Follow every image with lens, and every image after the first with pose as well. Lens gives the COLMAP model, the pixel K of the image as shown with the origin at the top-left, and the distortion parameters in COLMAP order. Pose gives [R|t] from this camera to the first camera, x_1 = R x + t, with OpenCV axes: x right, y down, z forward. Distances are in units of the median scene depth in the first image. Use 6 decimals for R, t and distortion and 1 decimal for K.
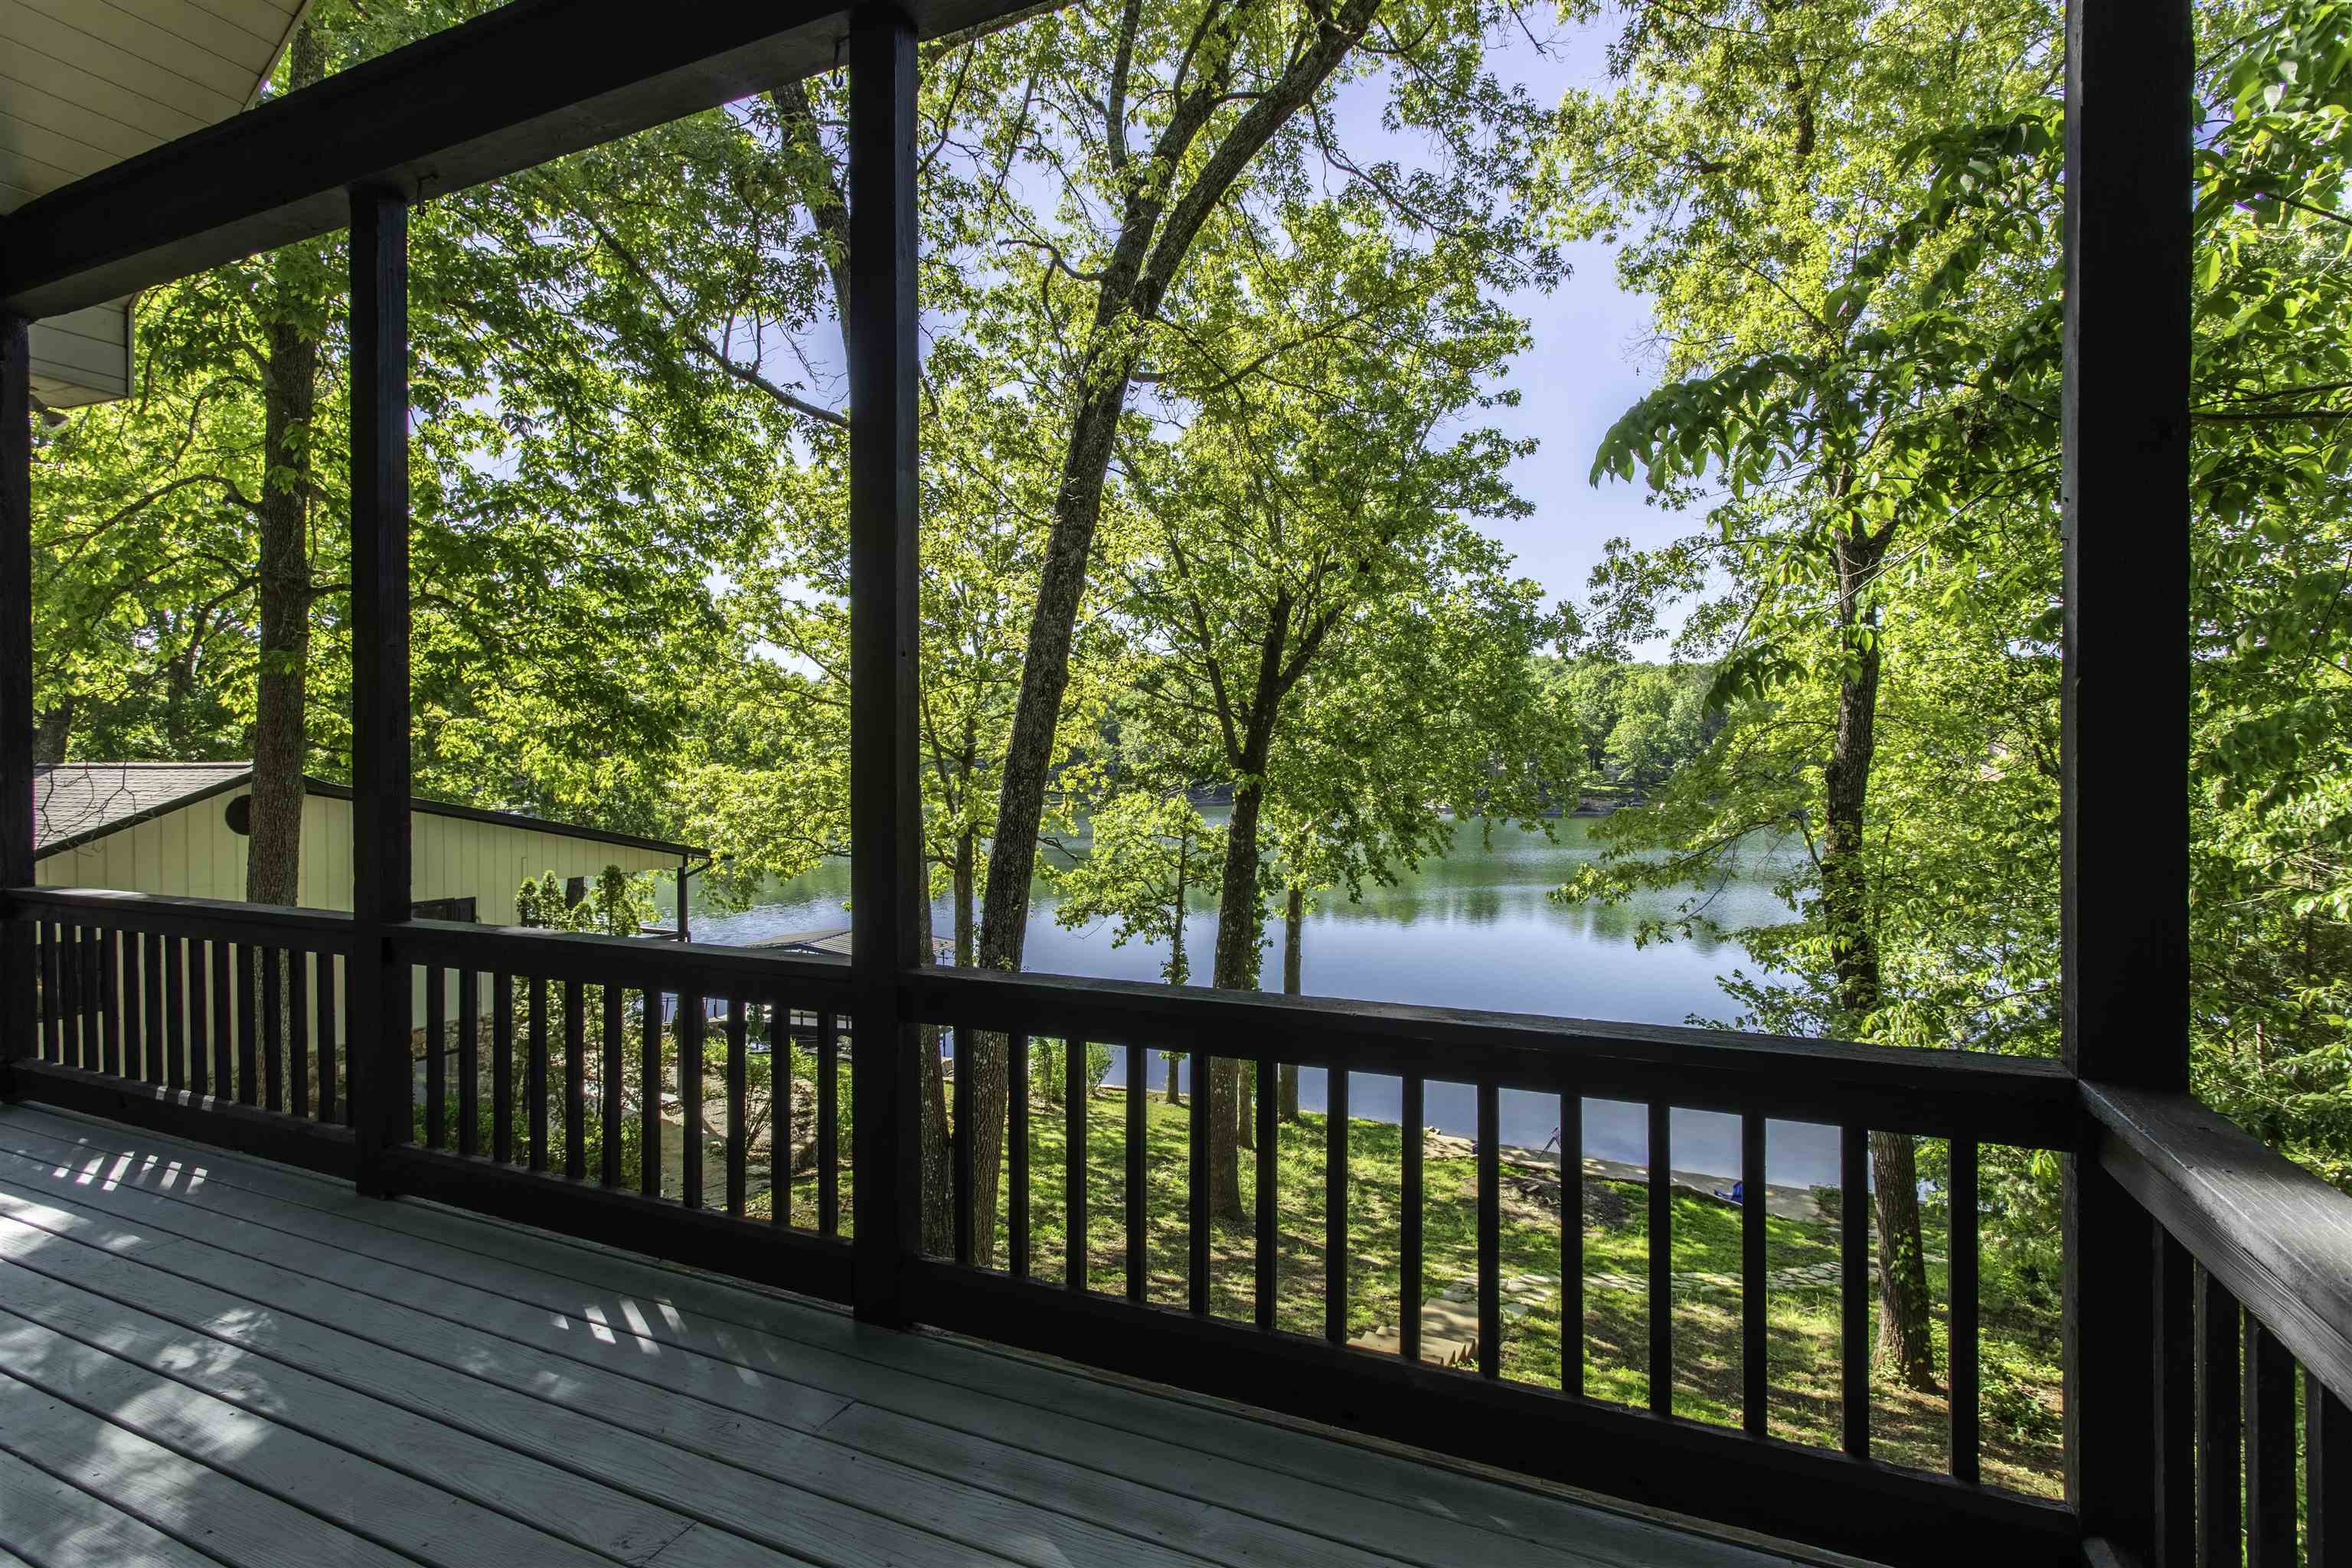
lens RADIAL K [[1149.6, 0, 1183.8], [0, 1149.6, 803.4], [0, 0, 1]] dist [-0.002037, 0.000063]
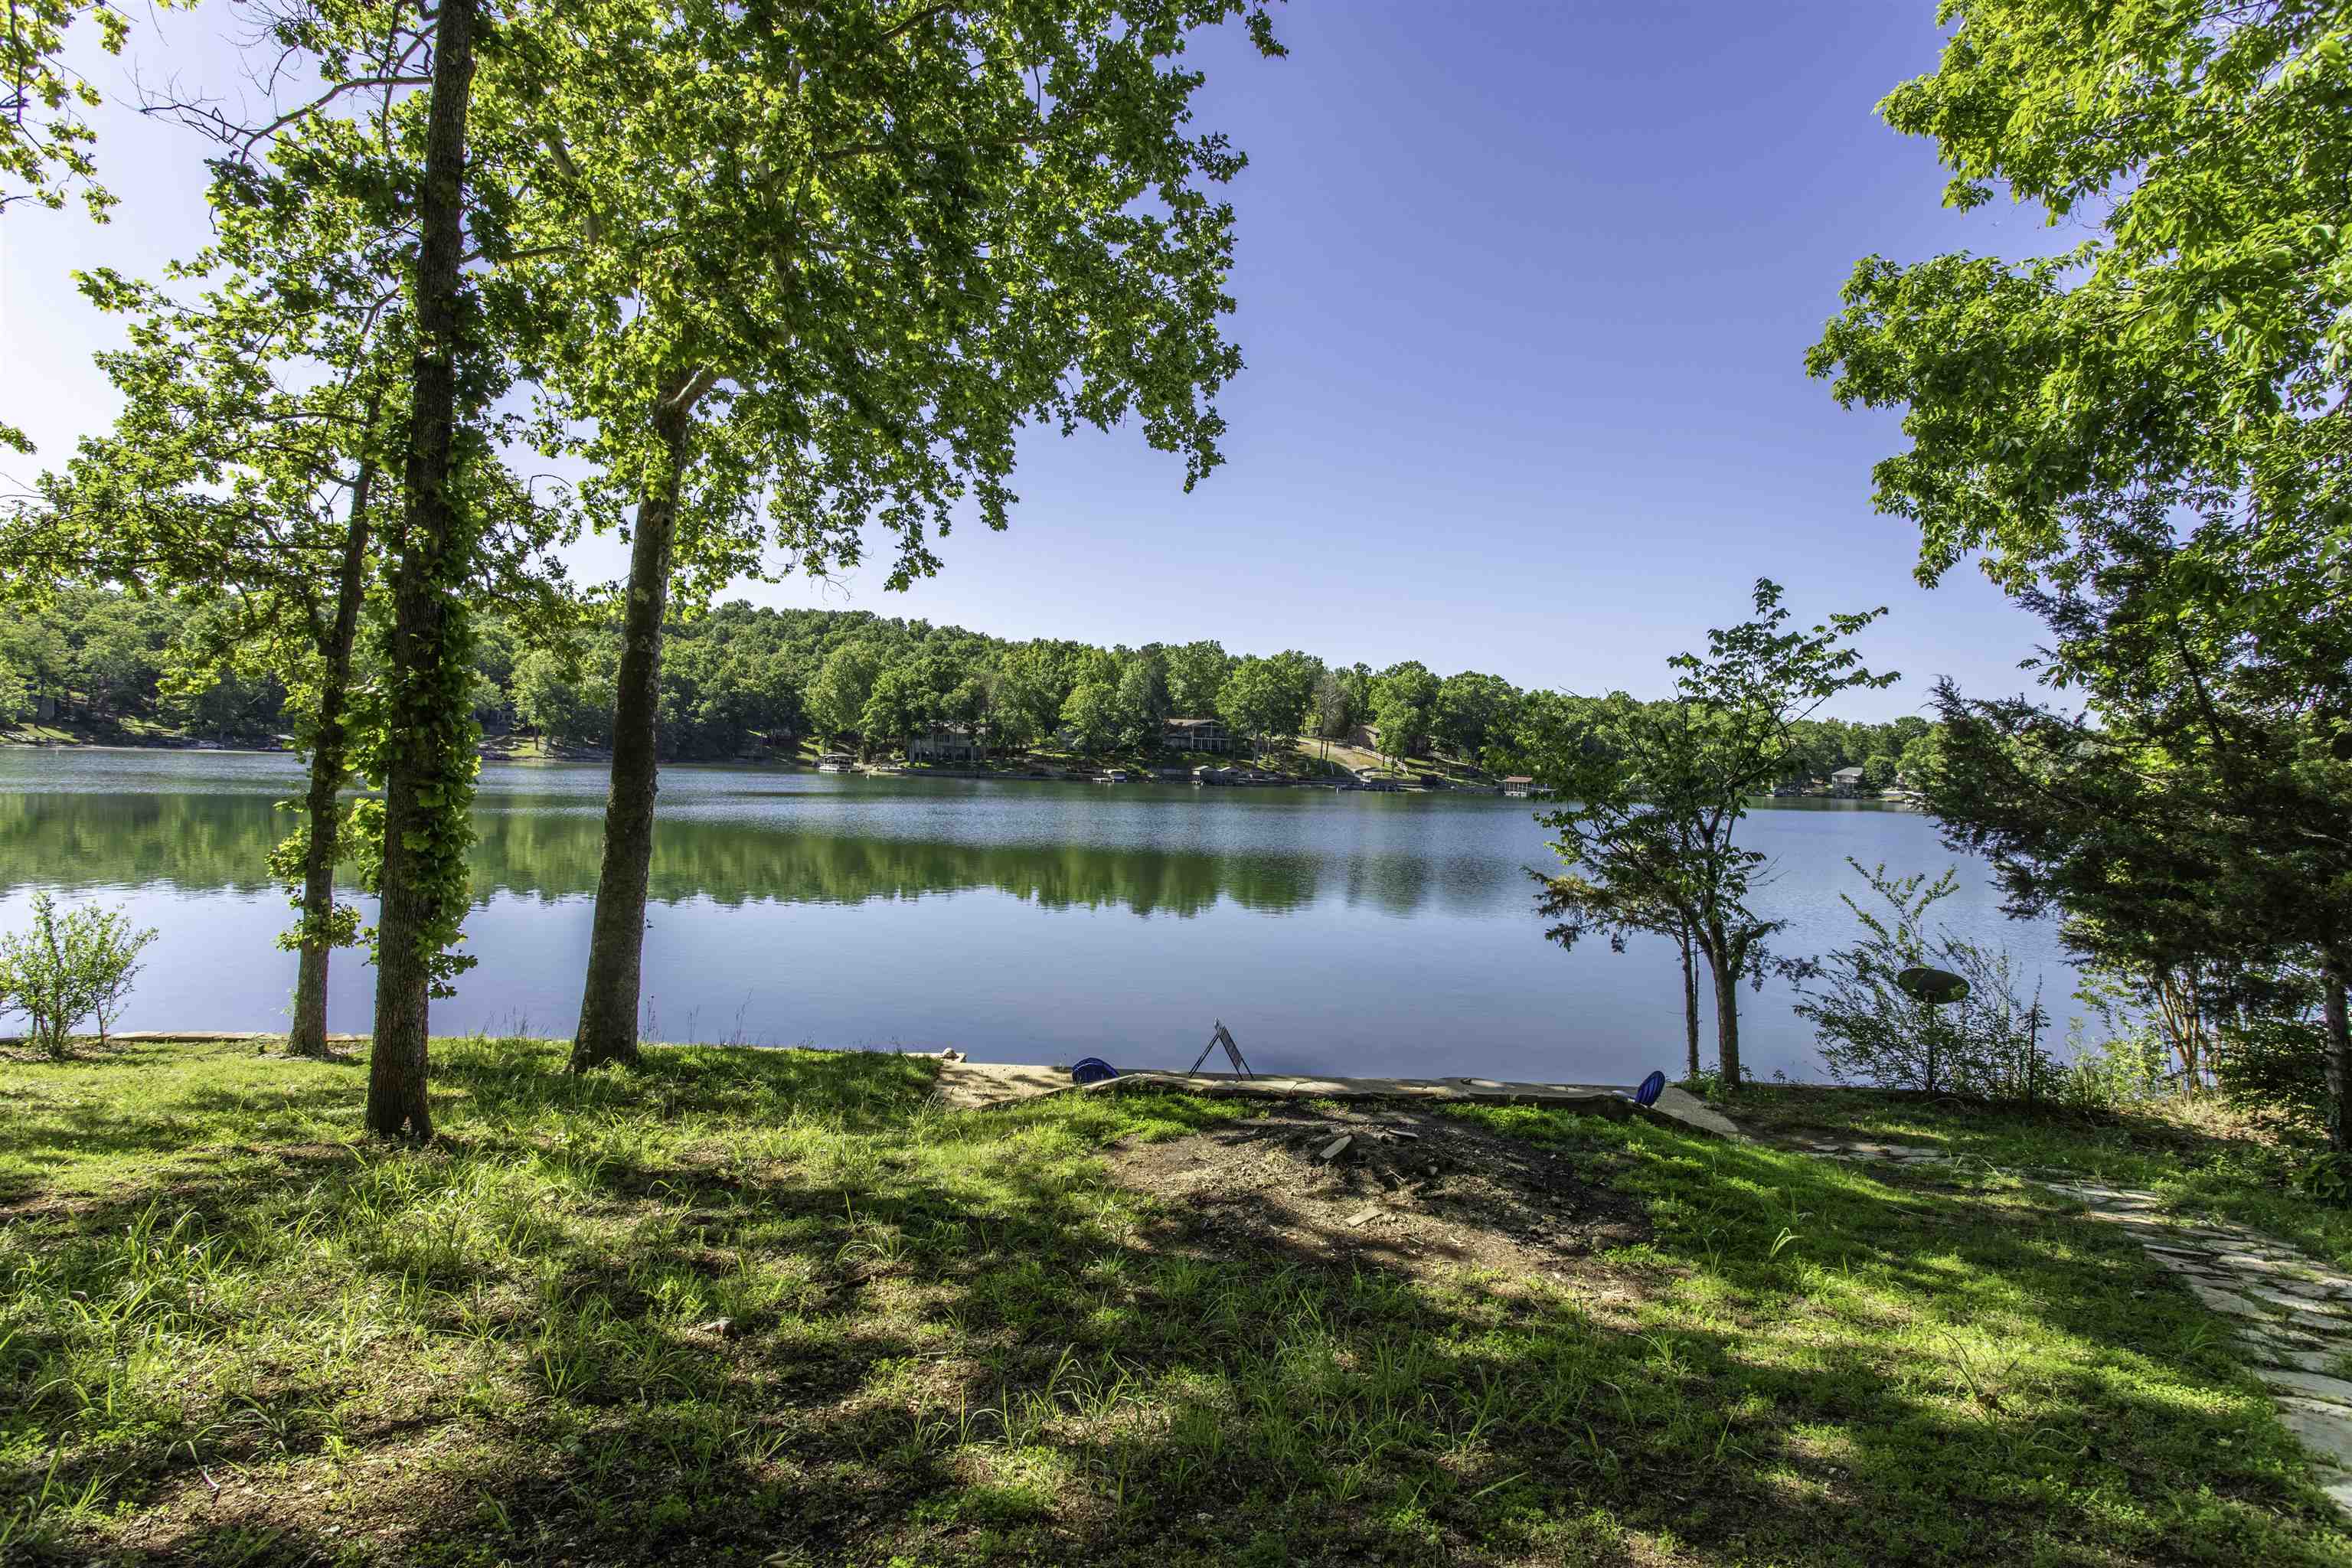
lens RADIAL K [[1149.6, 0, 1183.8], [0, 1149.6, 803.4], [0, 0, 1]] dist [-0.002037, 0.000063]
pose [[0.892108, 0.016222, 0.451531, 0.150867], [-0.024772, 0.999608, 0.013030, 0.301025], [-0.451142, -0.022810, 0.892160, 0.929009]]
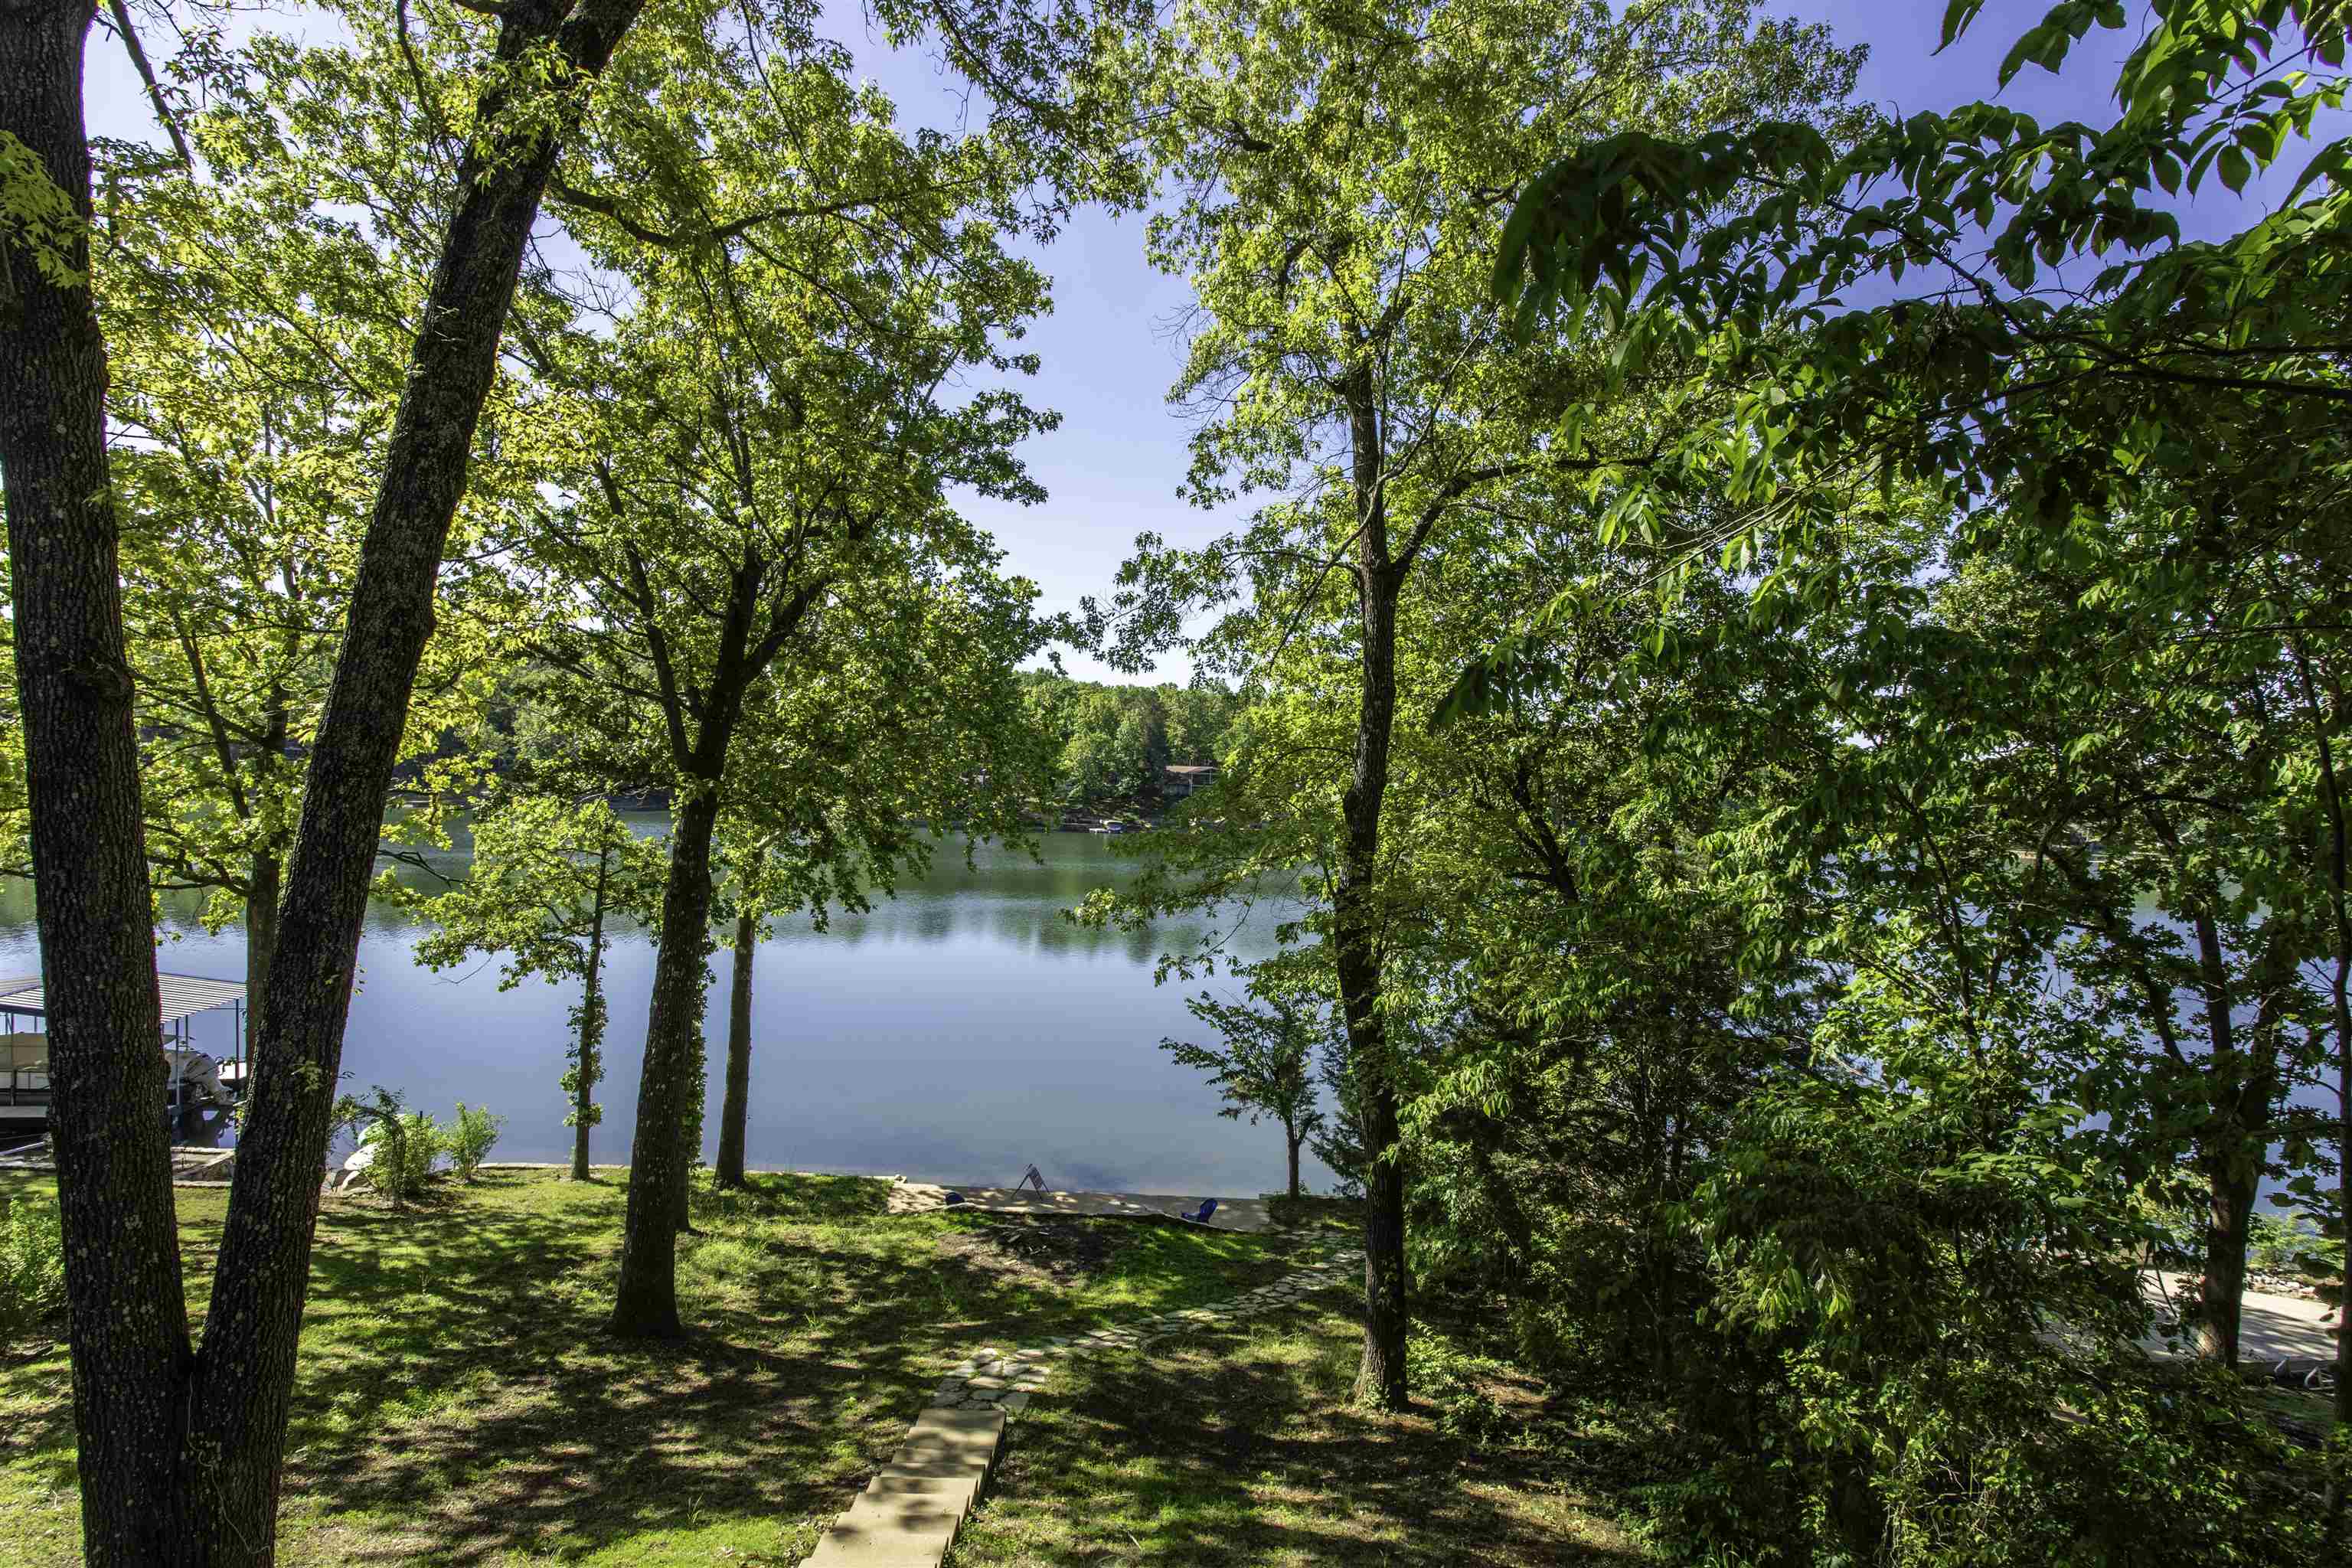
lens RADIAL K [[1197.4, 0, 1160.8], [0, 1197.4, 828.3], [0, 0, 1]] dist [-0.003844, 0.015612]
pose [[0.904273, 0.020460, 0.426463, -0.006585], [-0.025420, 0.999659, 0.005940, -0.003429], [-0.426197, -0.016212, 0.904485, 0.093945]]
